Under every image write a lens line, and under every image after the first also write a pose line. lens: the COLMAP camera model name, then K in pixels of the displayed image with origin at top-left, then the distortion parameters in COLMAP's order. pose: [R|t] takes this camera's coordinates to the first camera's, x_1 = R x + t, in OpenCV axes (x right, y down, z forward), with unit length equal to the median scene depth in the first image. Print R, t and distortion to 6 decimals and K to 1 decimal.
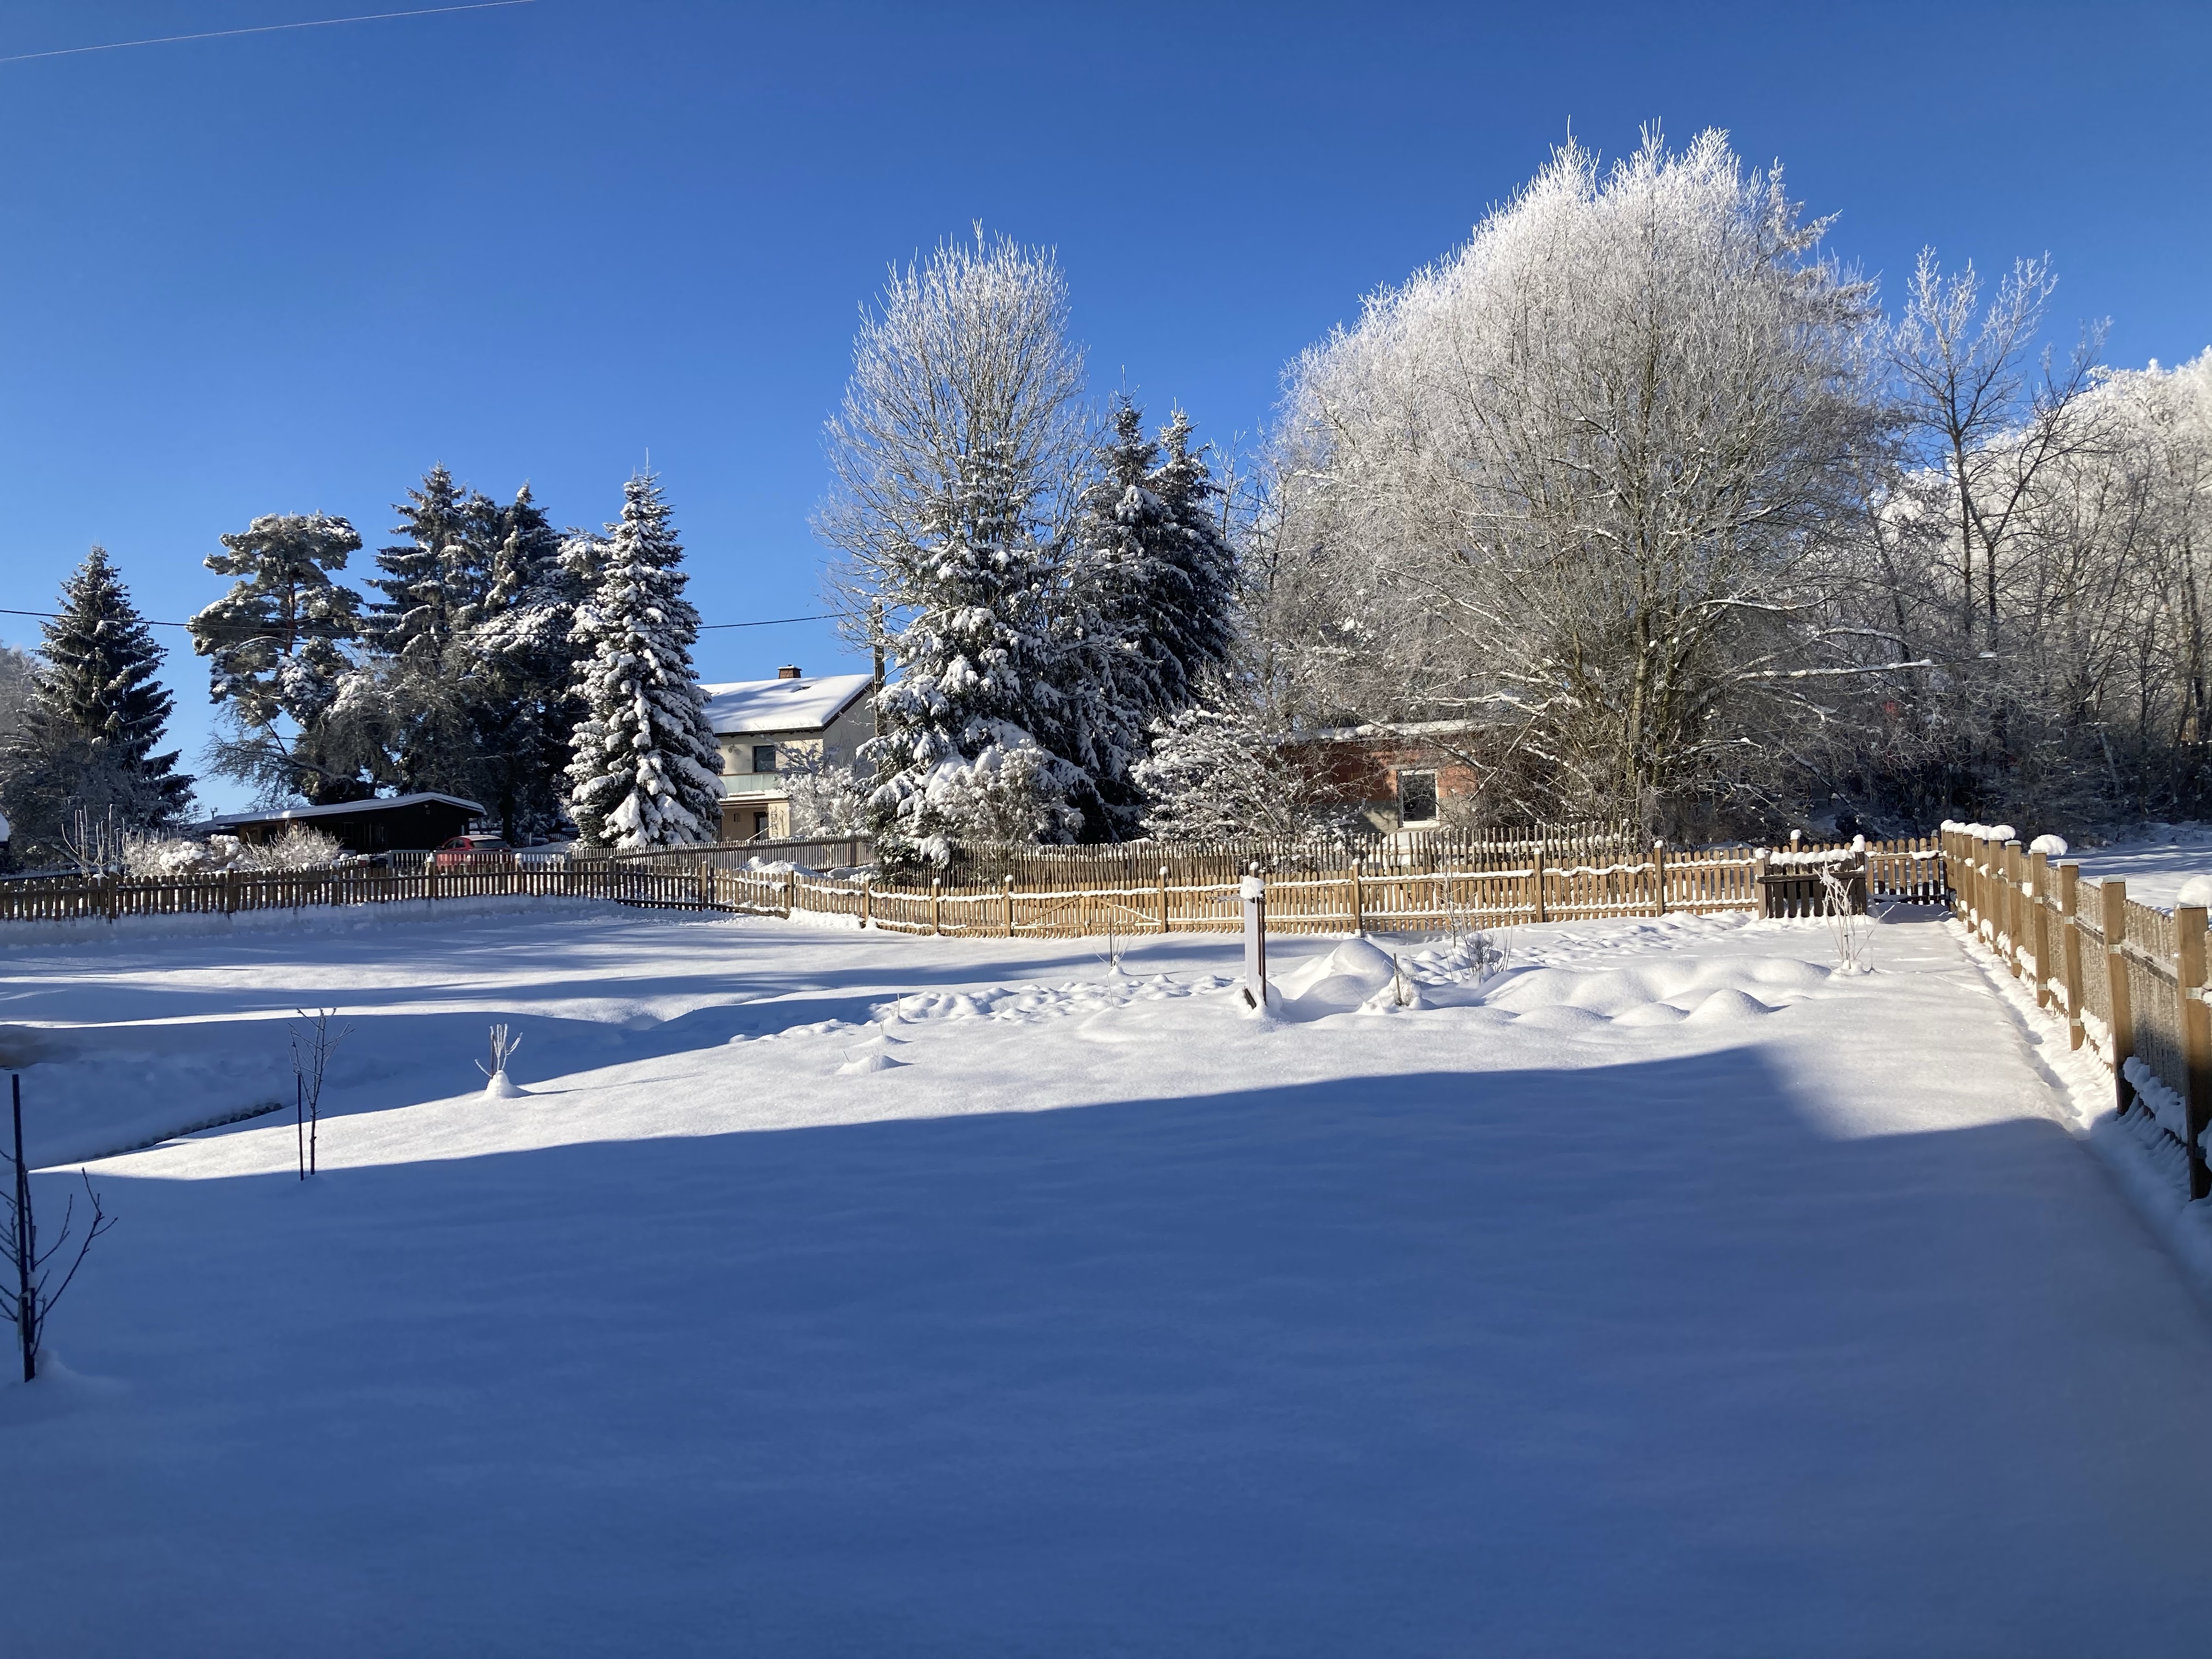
lens RADIAL K [[1814.1, 0, 1100.1], [0, 1814.1, 828.2], [0, 0, 1]] dist [0.046005, -0.033963]
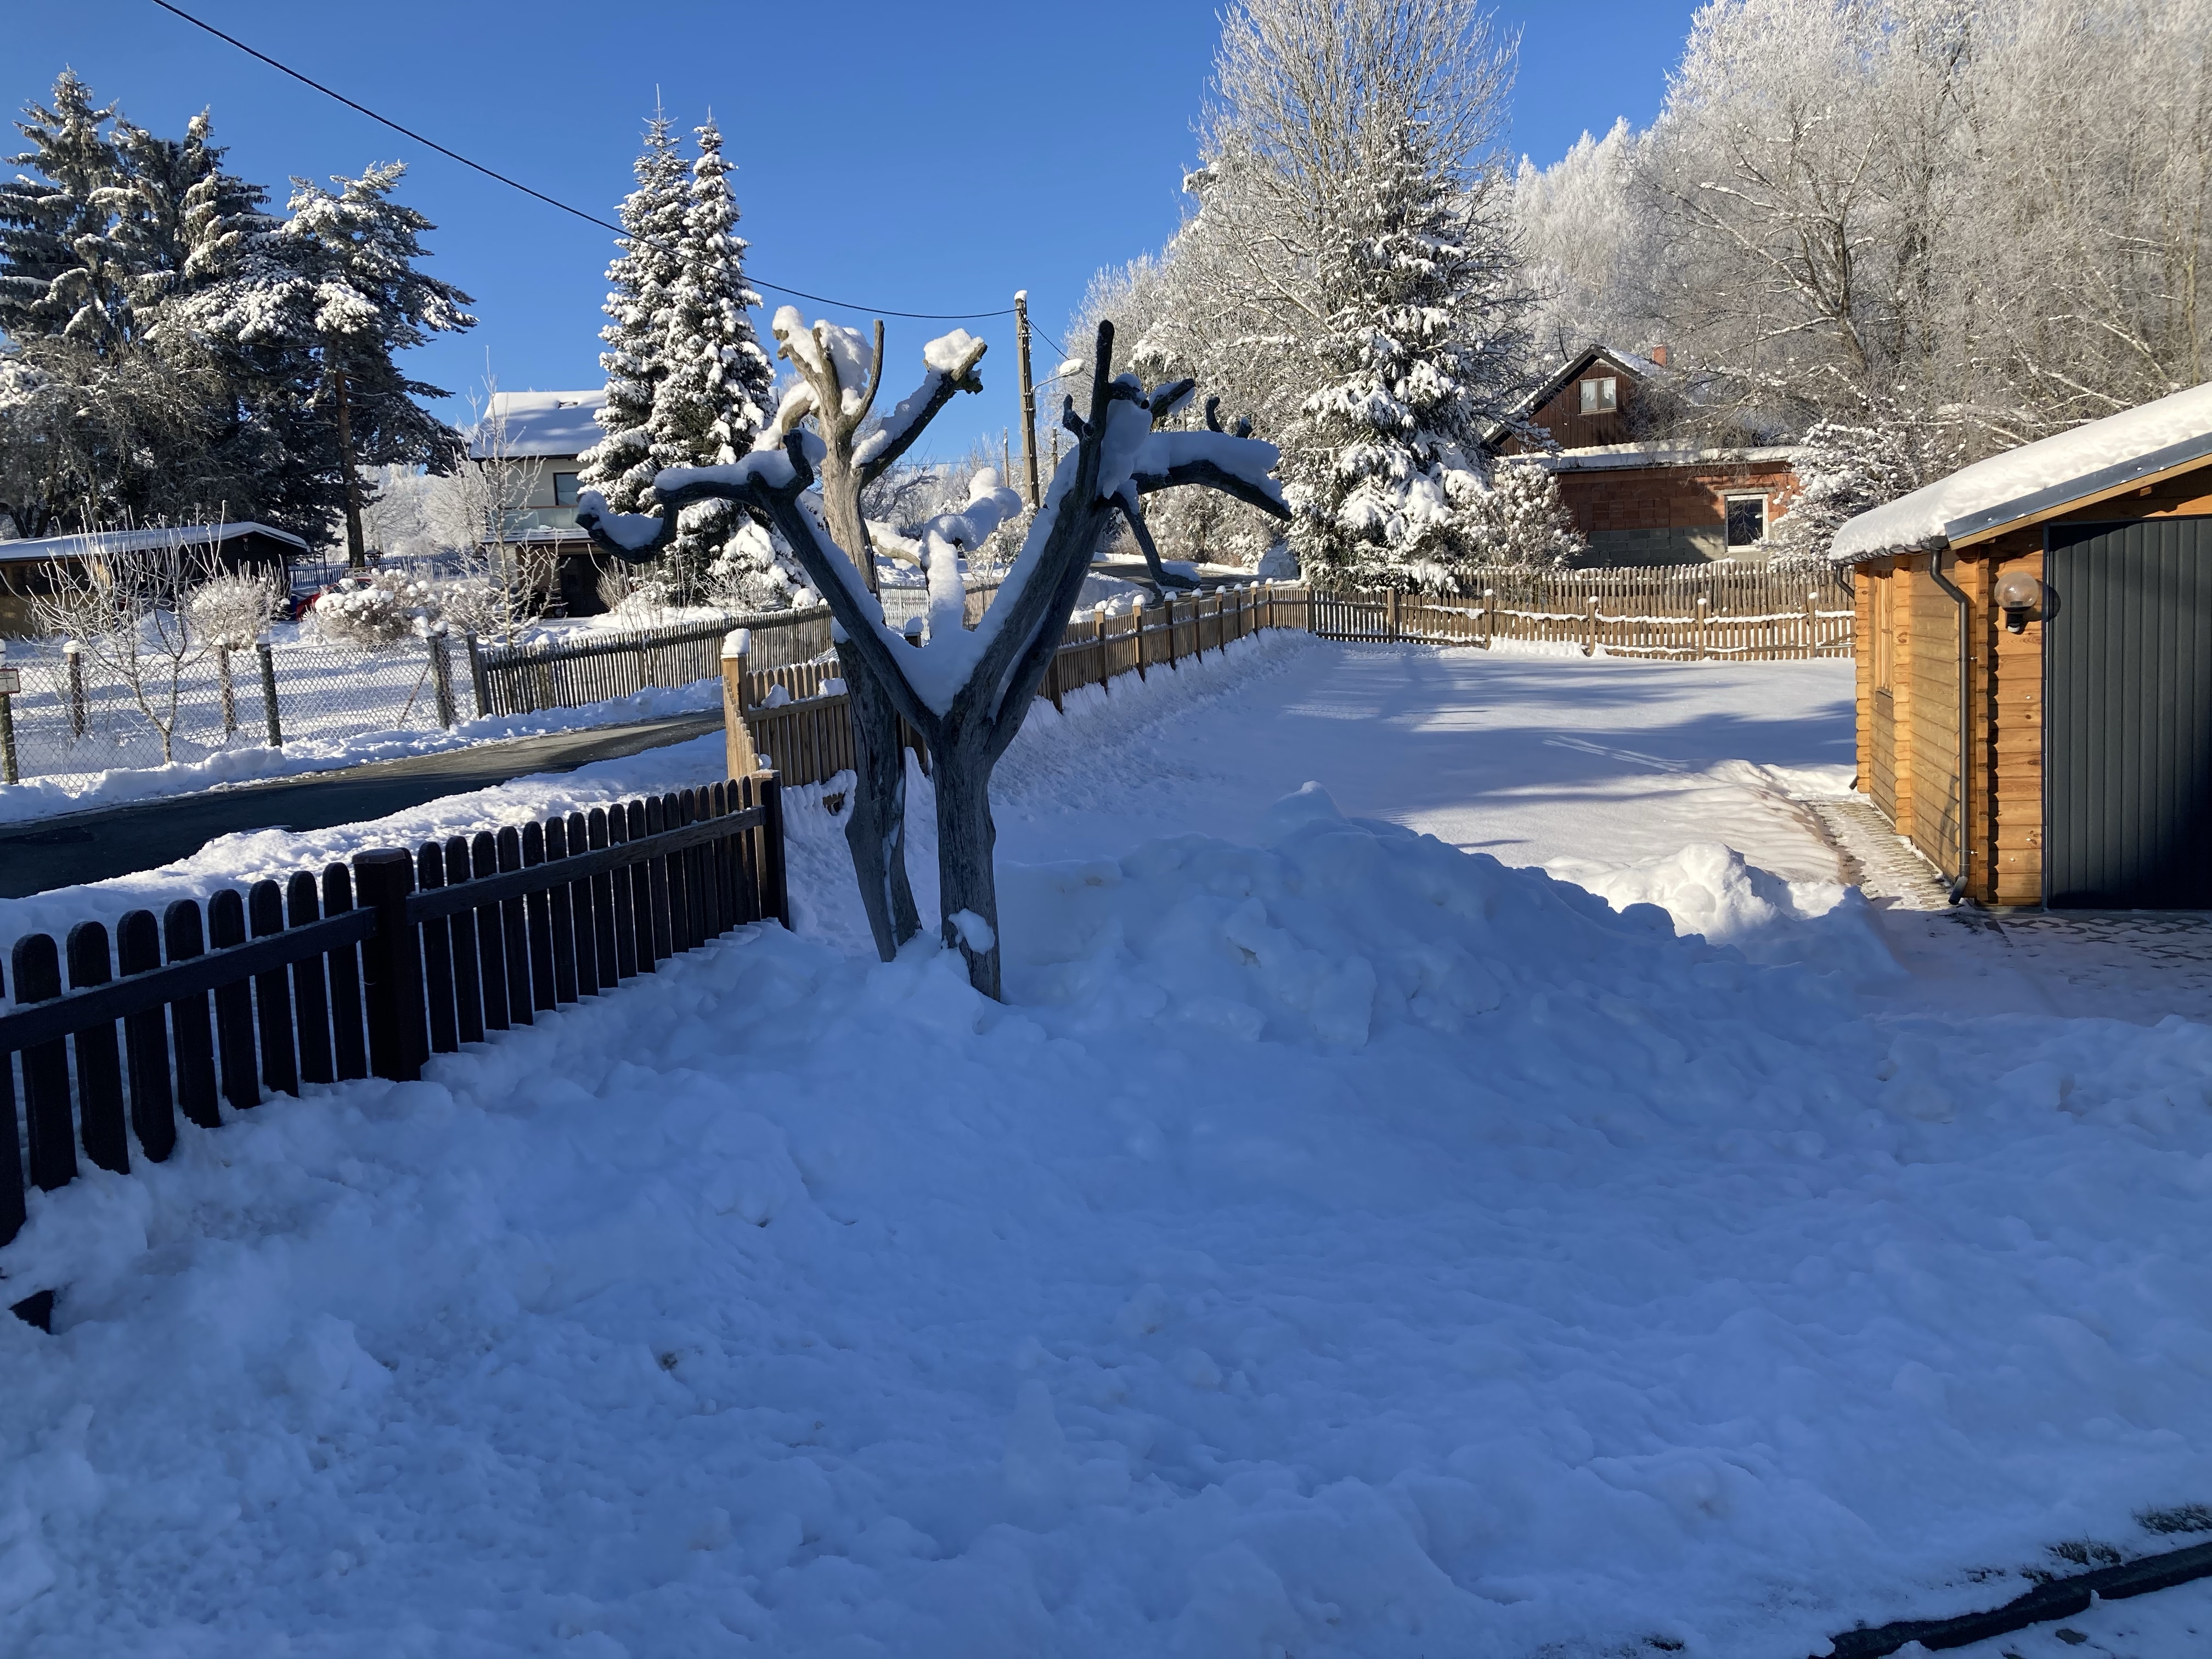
lens RADIAL K [[1814.1, 0, 1107.4], [0, 1814.1, 824.4], [0, 0, 1]] dist [0.046005, -0.033963]
pose [[0.896845, -0.066621, 0.437300, -0.607176], [0.008924, 0.991117, 0.132691, 0.012006], [-0.442256, -0.115101, 0.889473, 0.220494]]
